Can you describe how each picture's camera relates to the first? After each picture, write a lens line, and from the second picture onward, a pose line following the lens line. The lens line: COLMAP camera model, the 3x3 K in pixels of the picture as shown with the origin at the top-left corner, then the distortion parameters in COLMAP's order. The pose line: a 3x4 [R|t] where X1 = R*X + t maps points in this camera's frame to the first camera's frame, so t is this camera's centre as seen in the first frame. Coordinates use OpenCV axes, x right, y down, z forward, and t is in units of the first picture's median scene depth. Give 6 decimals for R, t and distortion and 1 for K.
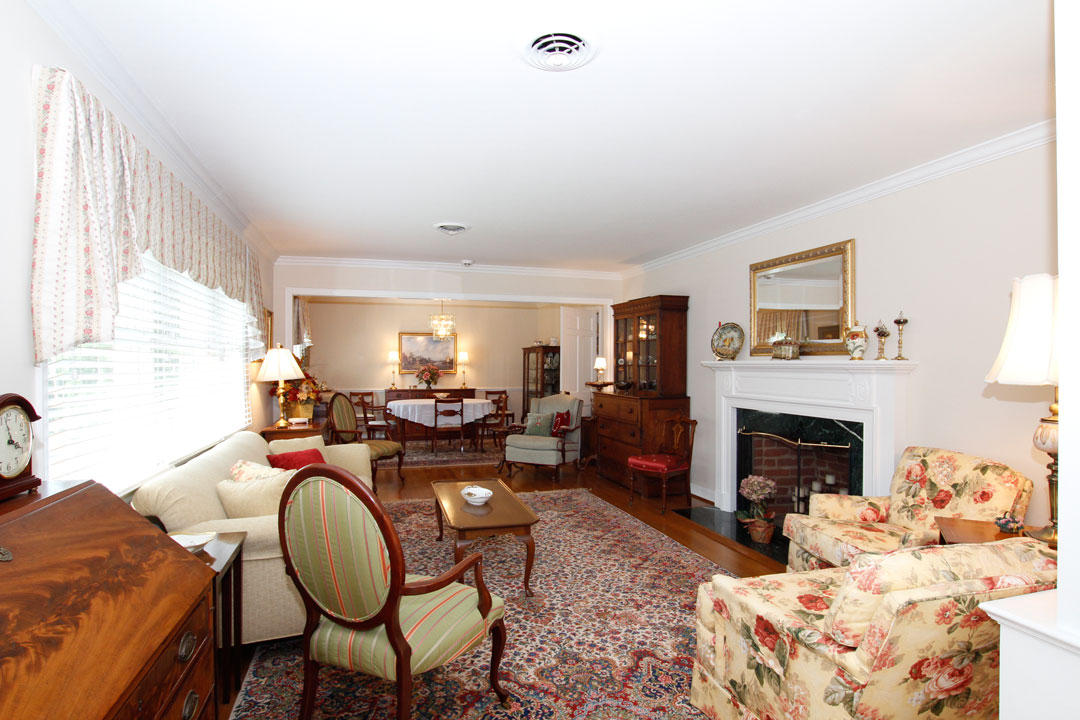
lens RADIAL K [[533.1, 0, 540.6], [0, 533.1, 364.0], [0, 0, 1]] dist [-0.030695, 0.001272]
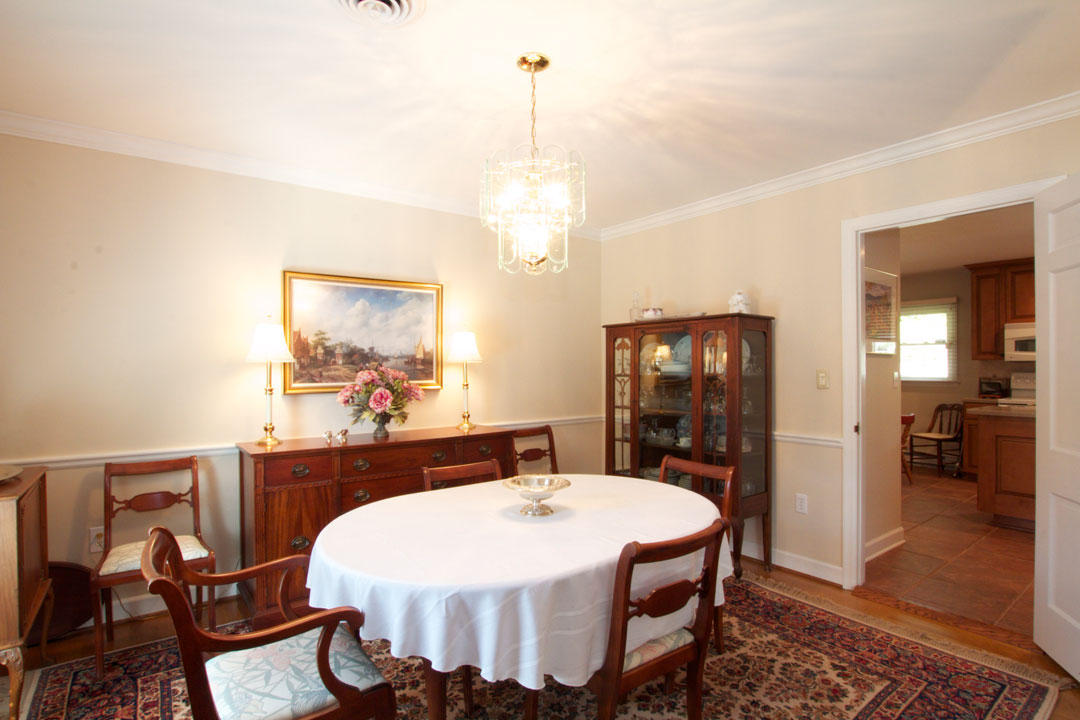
lens RADIAL K [[533.1, 0, 540.6], [0, 533.1, 364.0], [0, 0, 1]] dist [-0.030695, 0.001272]
pose [[0.943763, -0.002216, 0.330615, -0.223303], [0.004731, 0.999966, -0.006803, 0.002472], [-0.330588, 0.007985, 0.943741, 0.636247]]
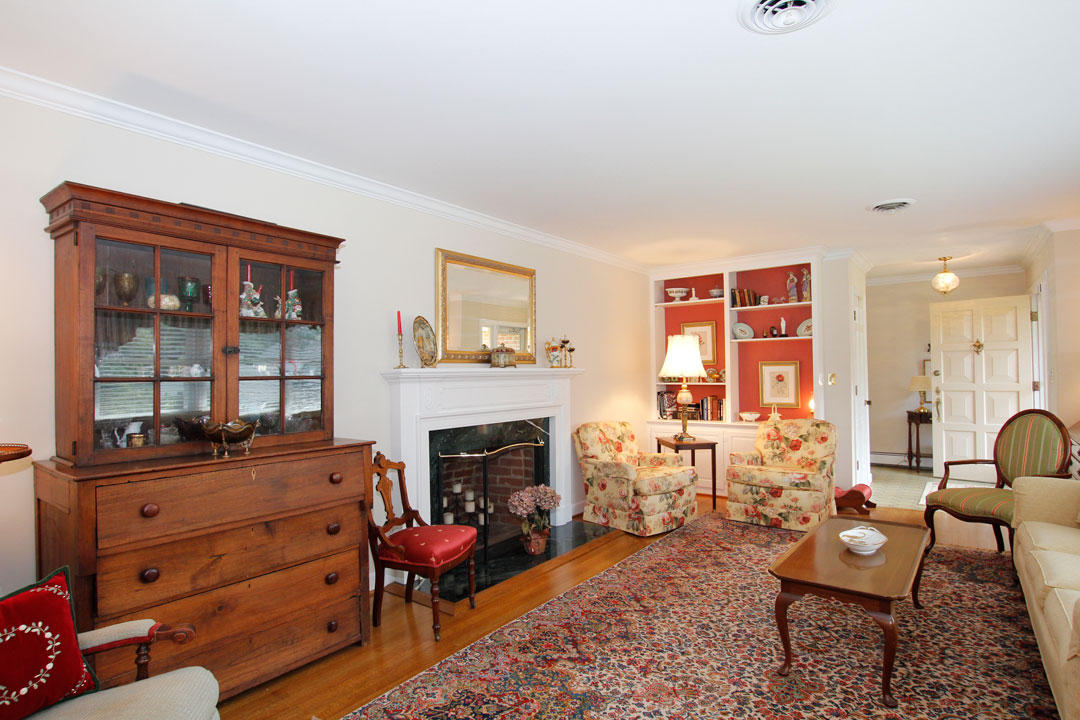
lens RADIAL K [[547.6, 0, 540.0], [0, 547.6, 360.0], [0, 0, 1]] dist [-0.032965, 0.001285]
pose [[-0.556244, 0.028283, 0.830537, -0.470706], [0.015600, 0.999600, -0.023592, 0.003319], [-0.830872, -0.000167, -0.556463, 1.674261]]
